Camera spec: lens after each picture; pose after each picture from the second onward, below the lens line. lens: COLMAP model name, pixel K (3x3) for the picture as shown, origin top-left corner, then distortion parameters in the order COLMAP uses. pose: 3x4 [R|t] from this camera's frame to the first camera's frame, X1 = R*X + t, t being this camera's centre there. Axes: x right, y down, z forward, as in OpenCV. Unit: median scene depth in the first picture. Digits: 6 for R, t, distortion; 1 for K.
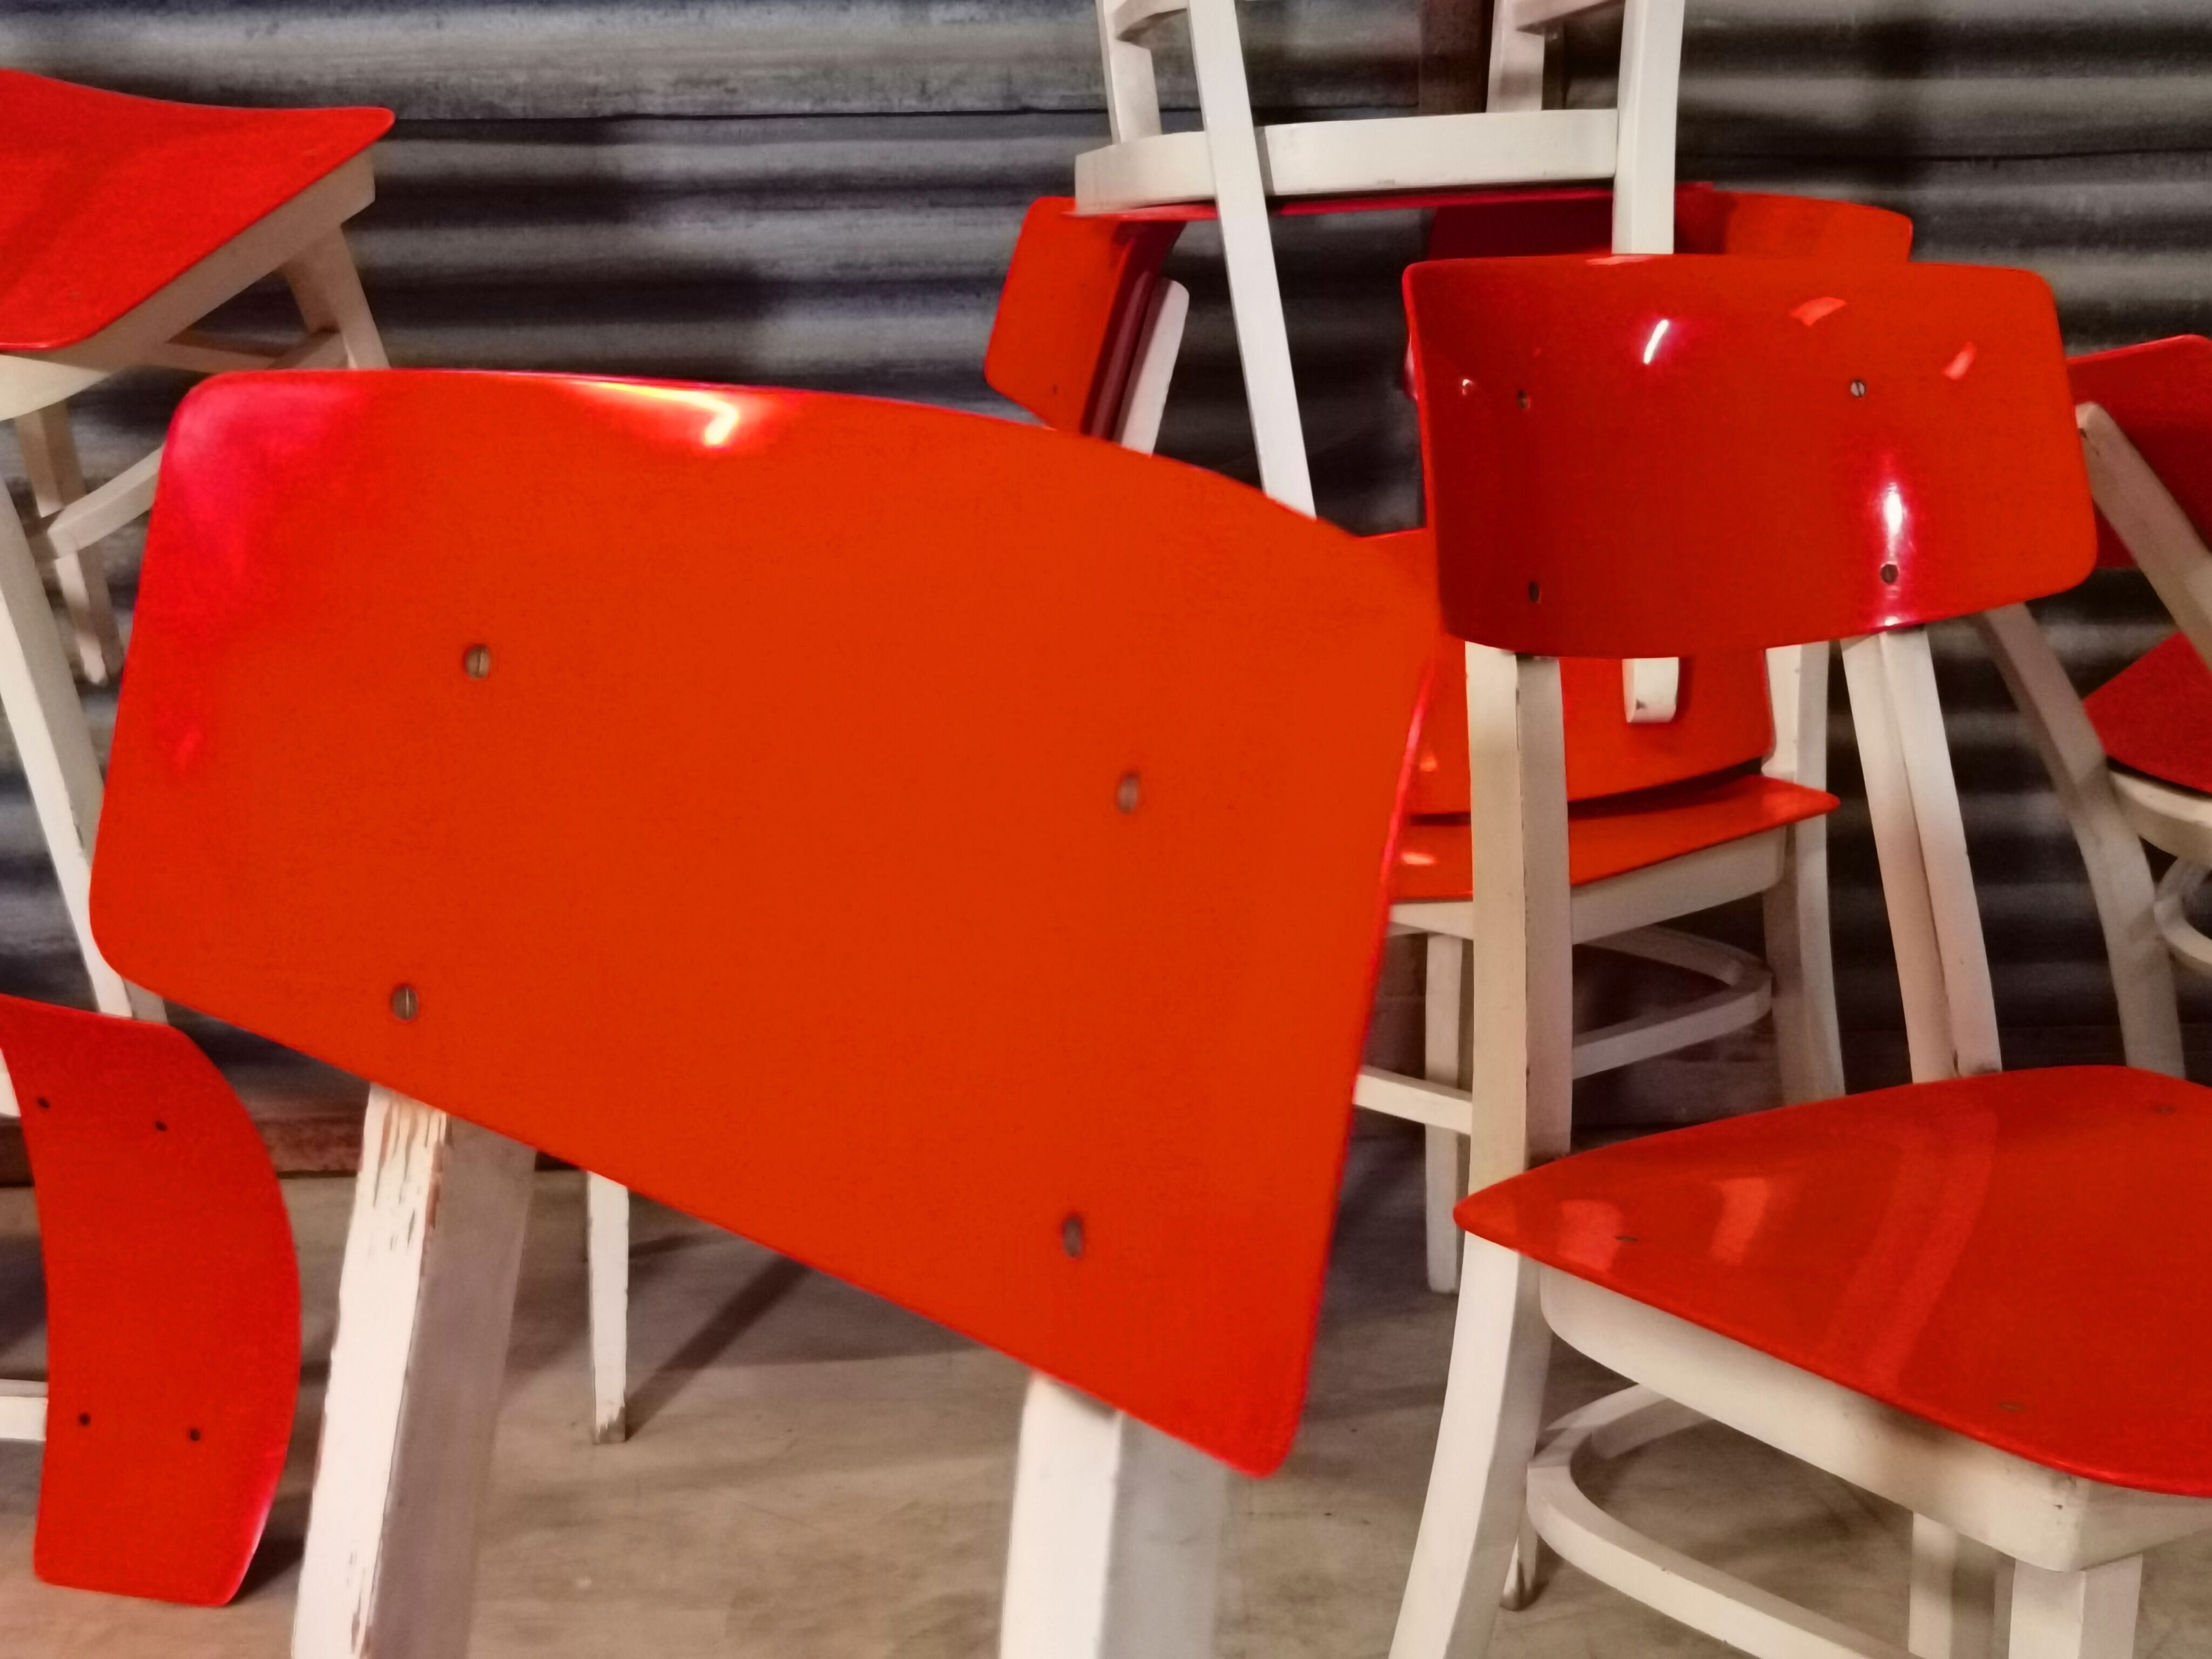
lens RADIAL K [[3200.5, 0, 1110.0], [0, 3200.5, 824.5], [0, 0, 1]] dist [-0.035307, -0.036434]
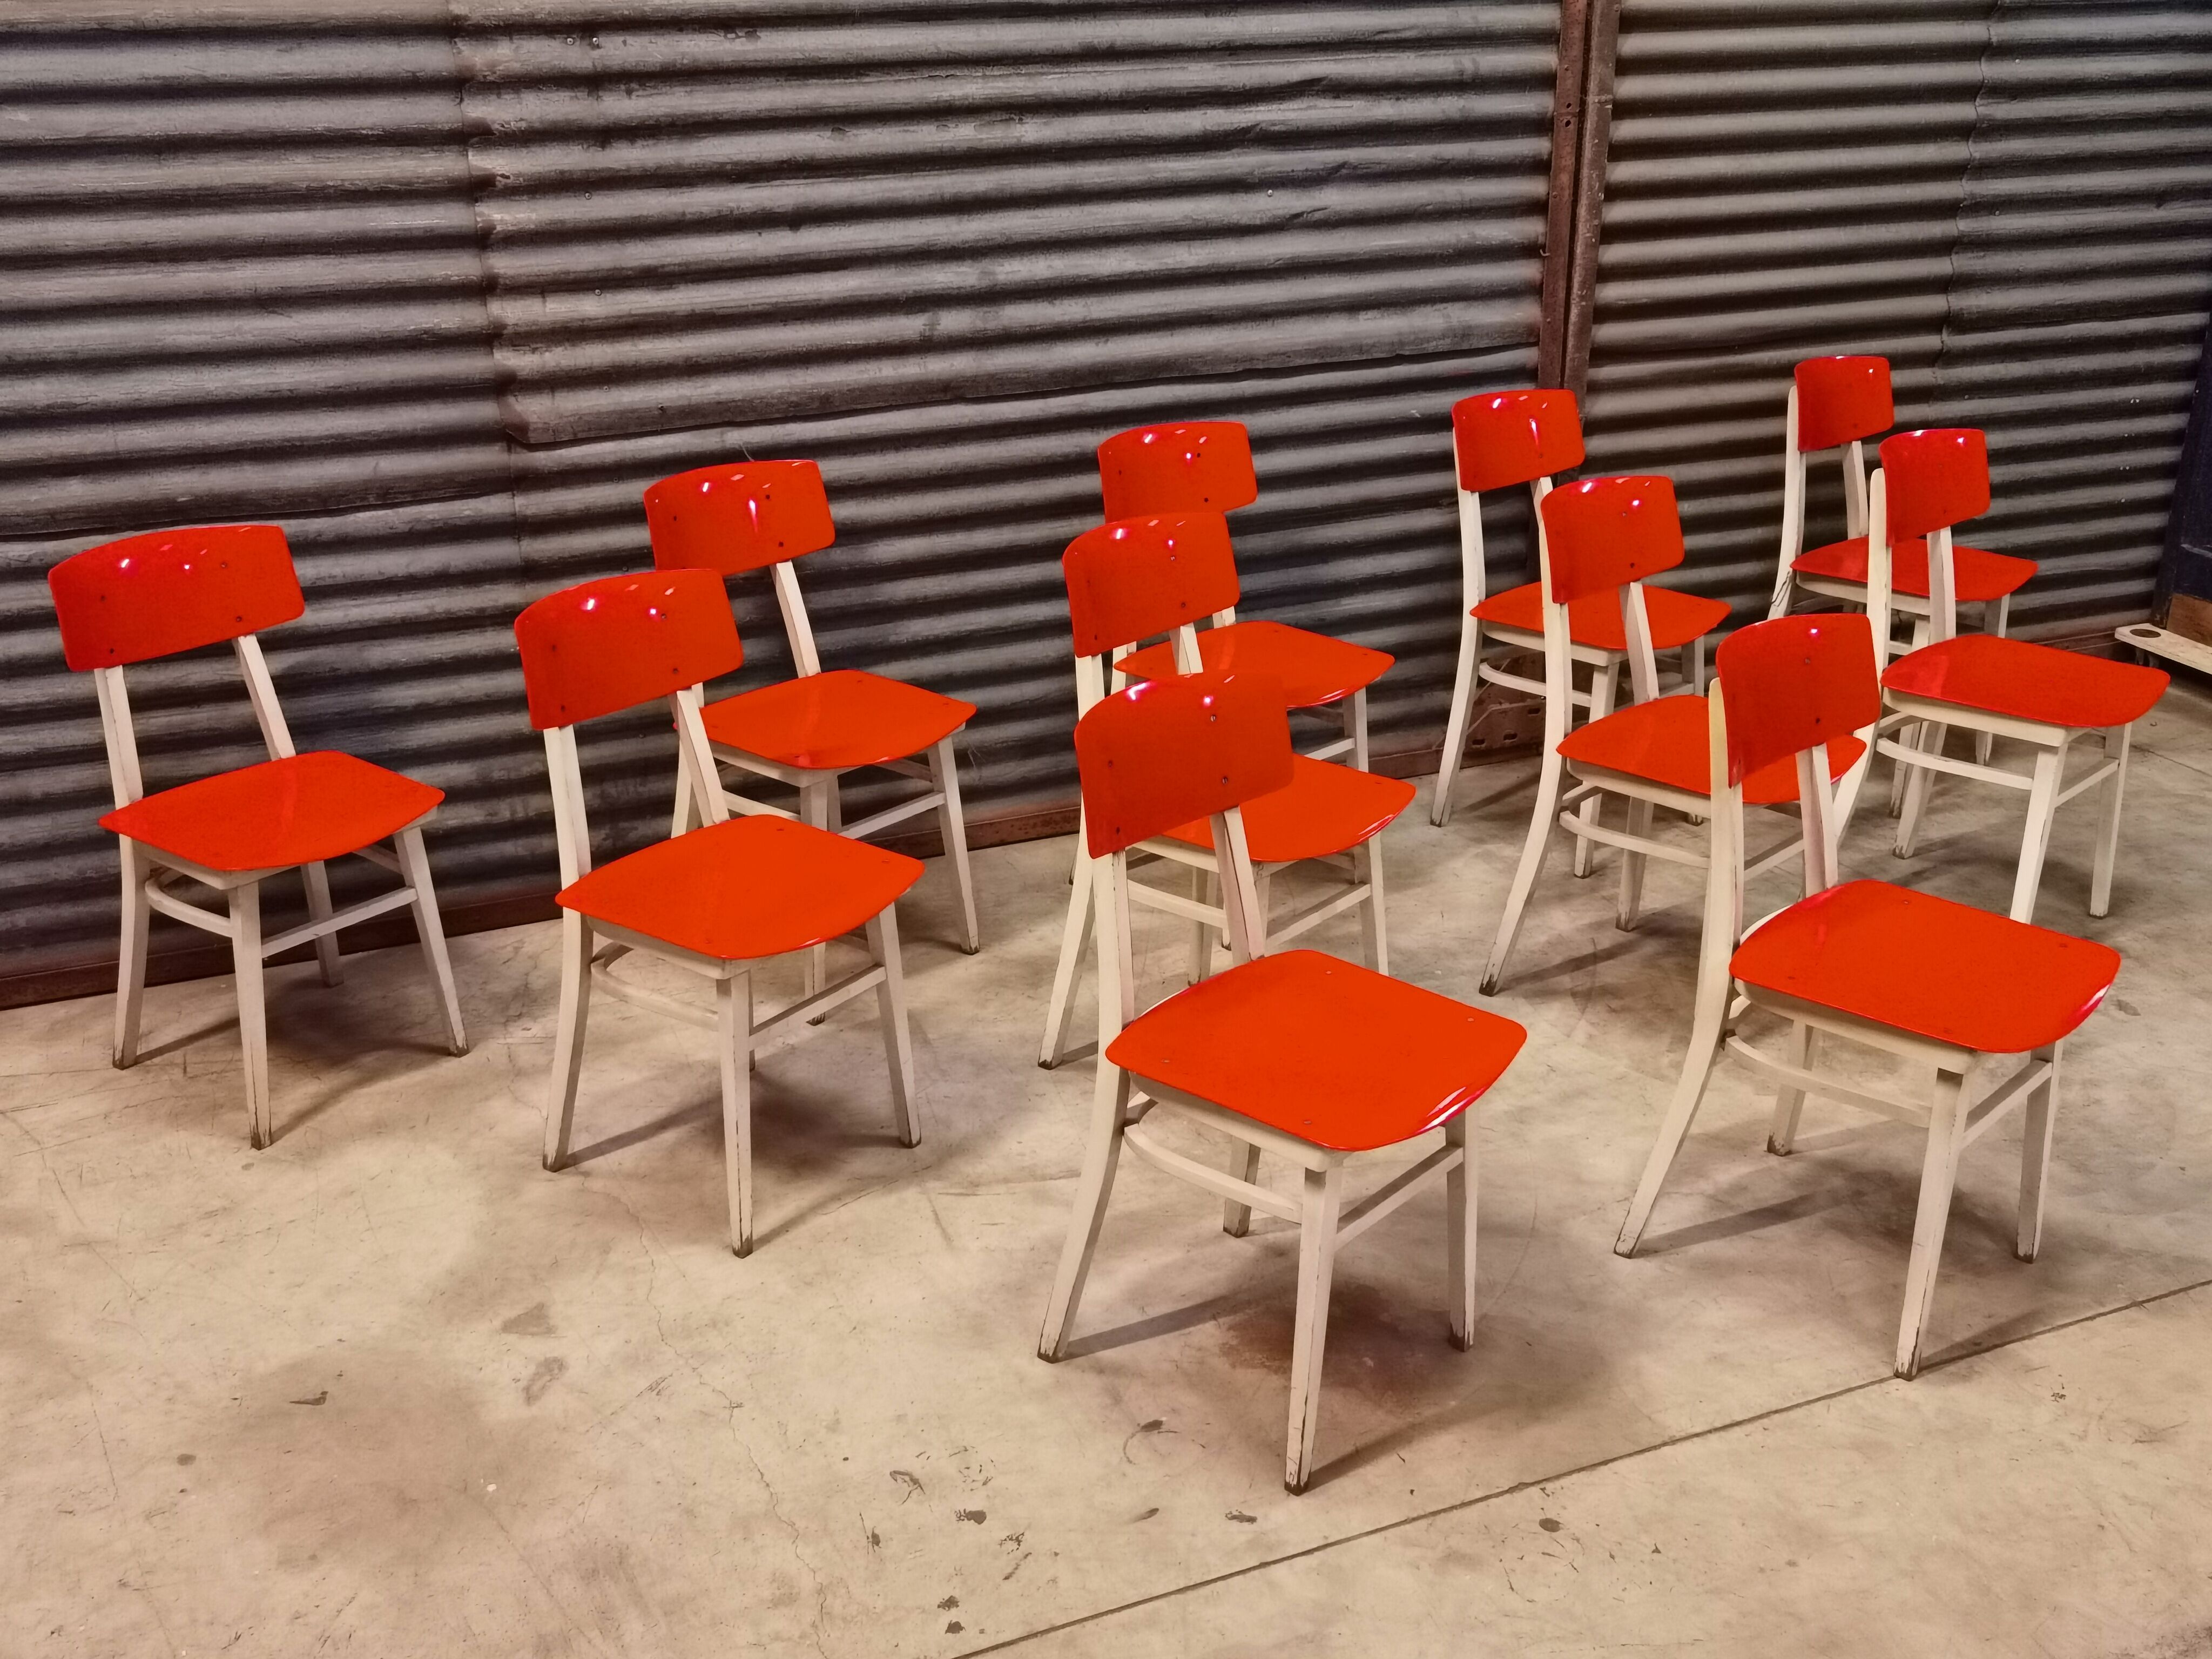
lens RADIAL K [[2114.8, 0, 1084.8], [0, 2114.8, 821.5], [0, 0, 1]] dist [-0.046904, 0.180145]
pose [[0.954892, -0.117394, 0.272765, -0.826169], [0.067331, 0.980210, 0.186158, -0.220833], [-0.289221, -0.159395, 0.943899, -0.541845]]
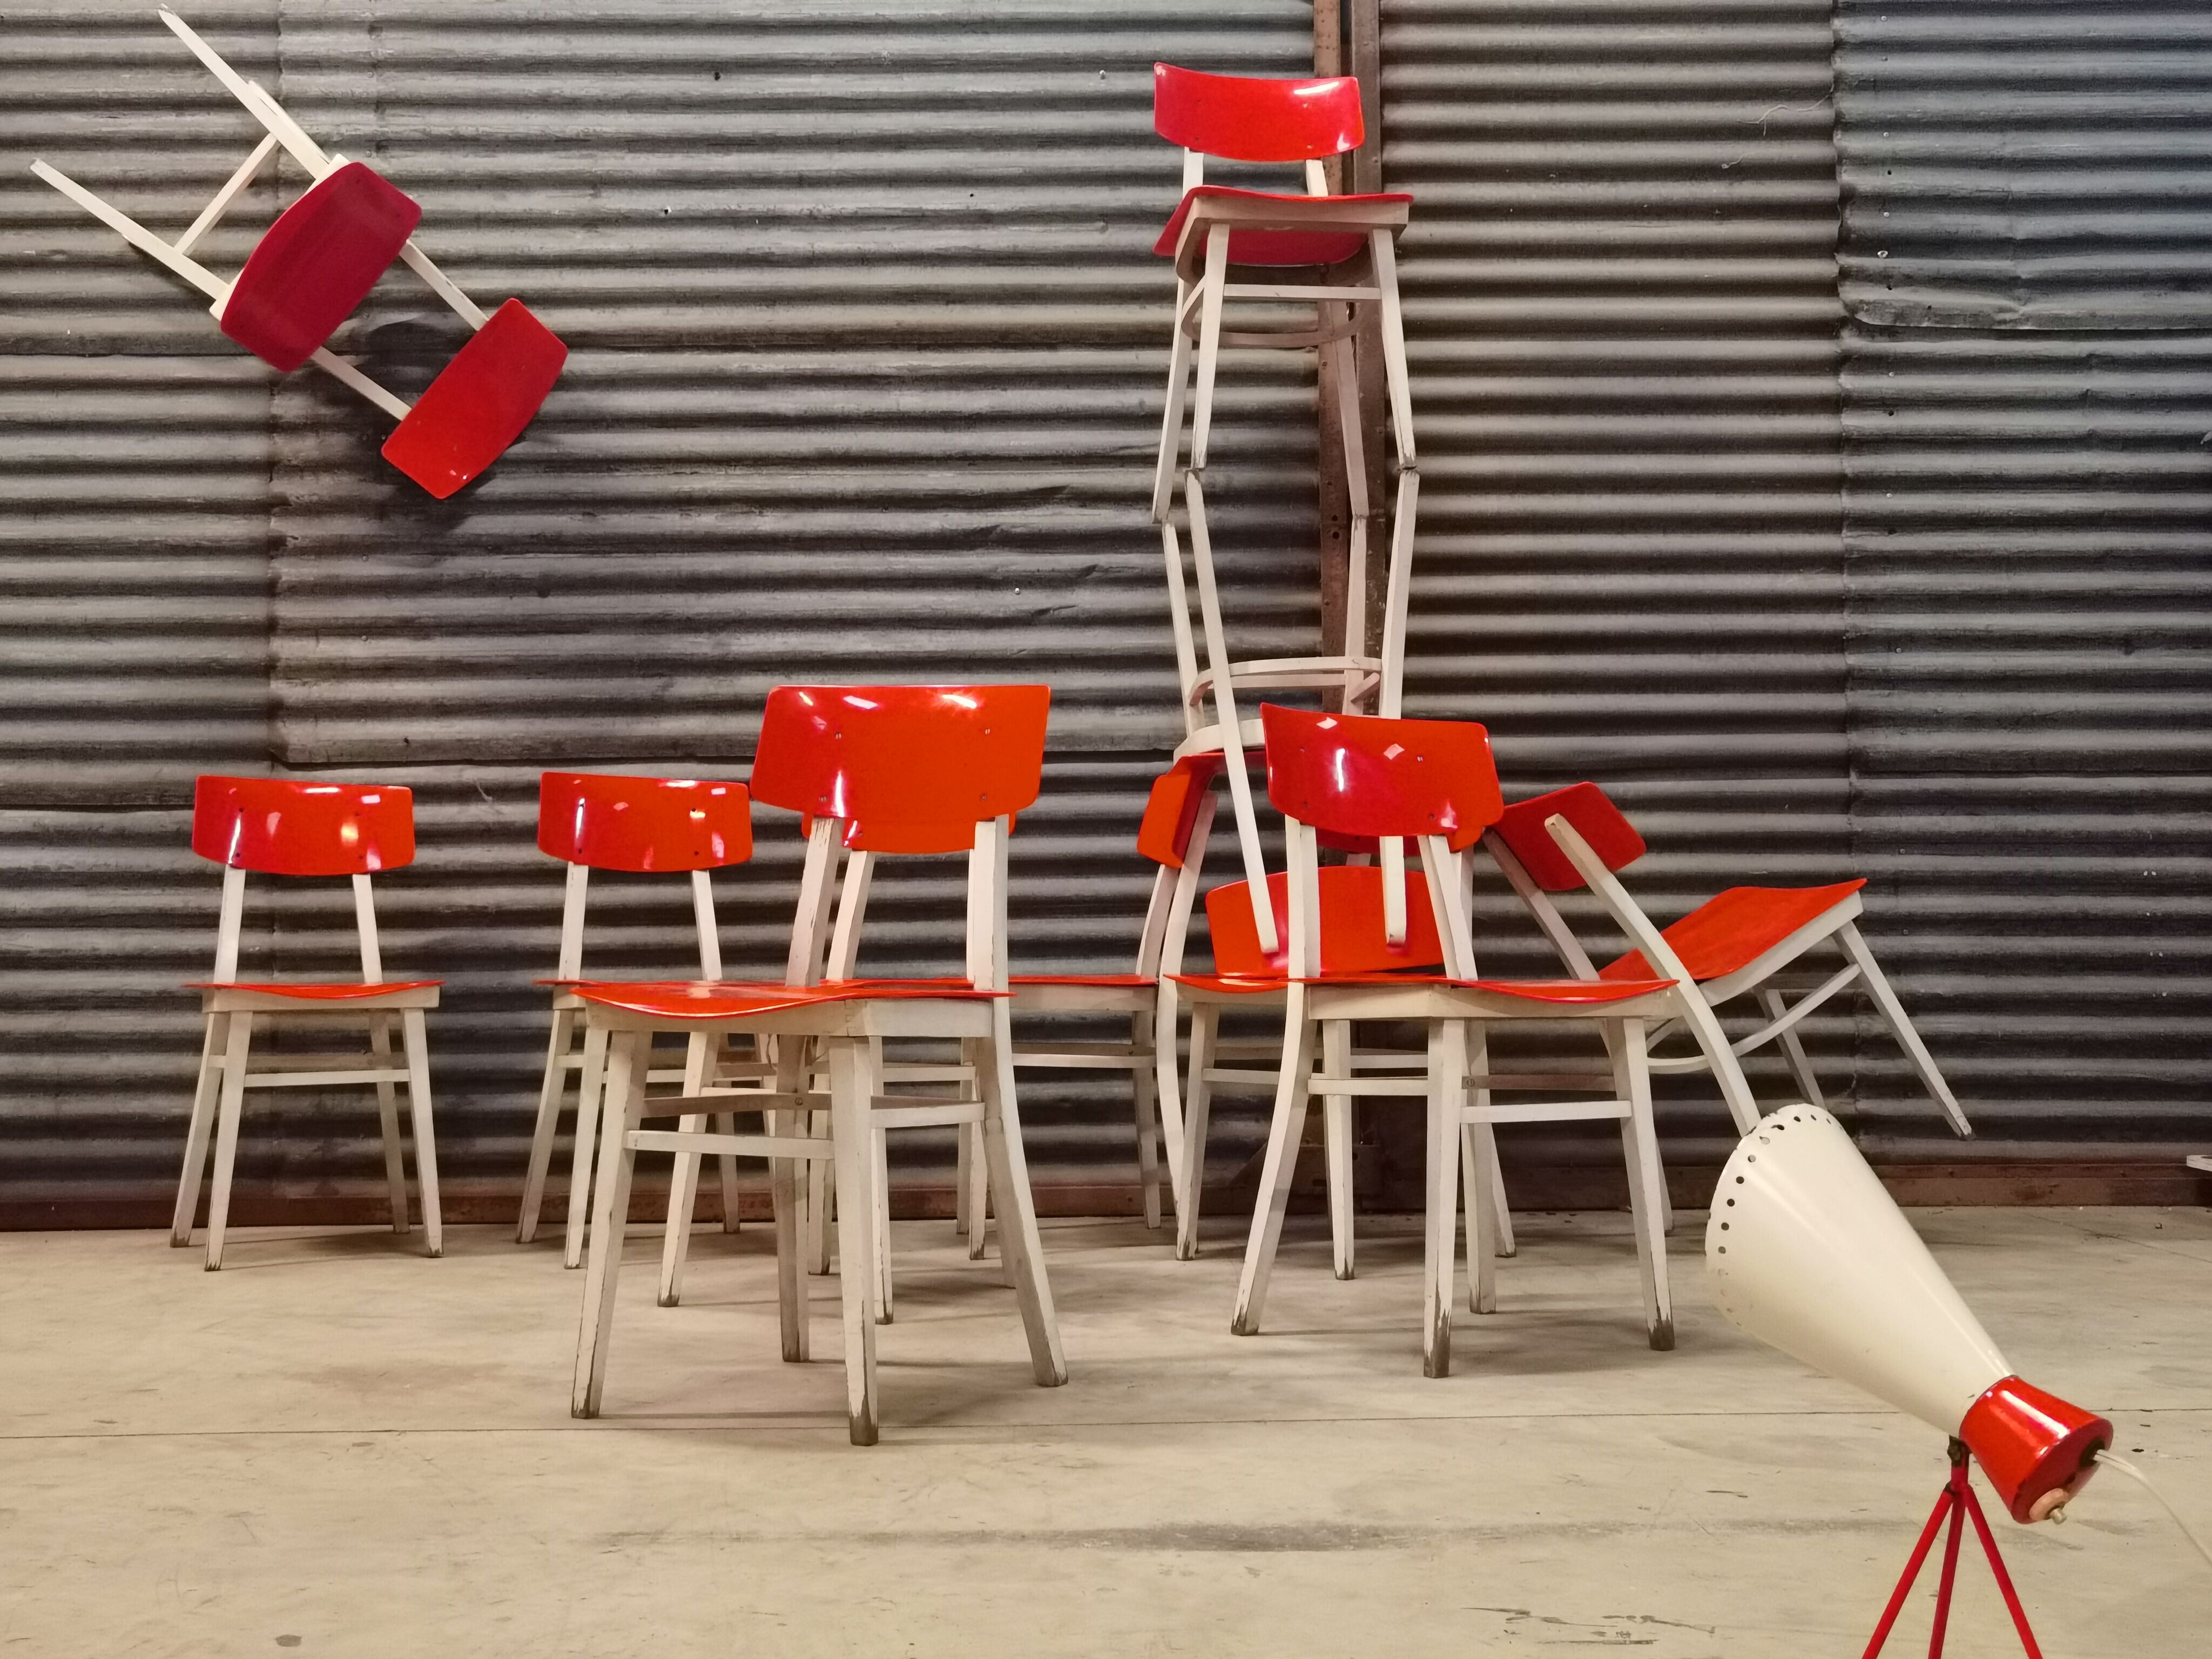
lens RADIAL K [[2380.4, 0, 1094.7], [0, 2380.4, 817.6], [0, 0, 1]] dist [-0.063117, 0.233009]
pose [[0.998266, -0.002745, -0.058805, 0.036187], [-0.013728, 0.960517, -0.277882, 0.358487], [0.057247, 0.278207, 0.958814, -0.767525]]
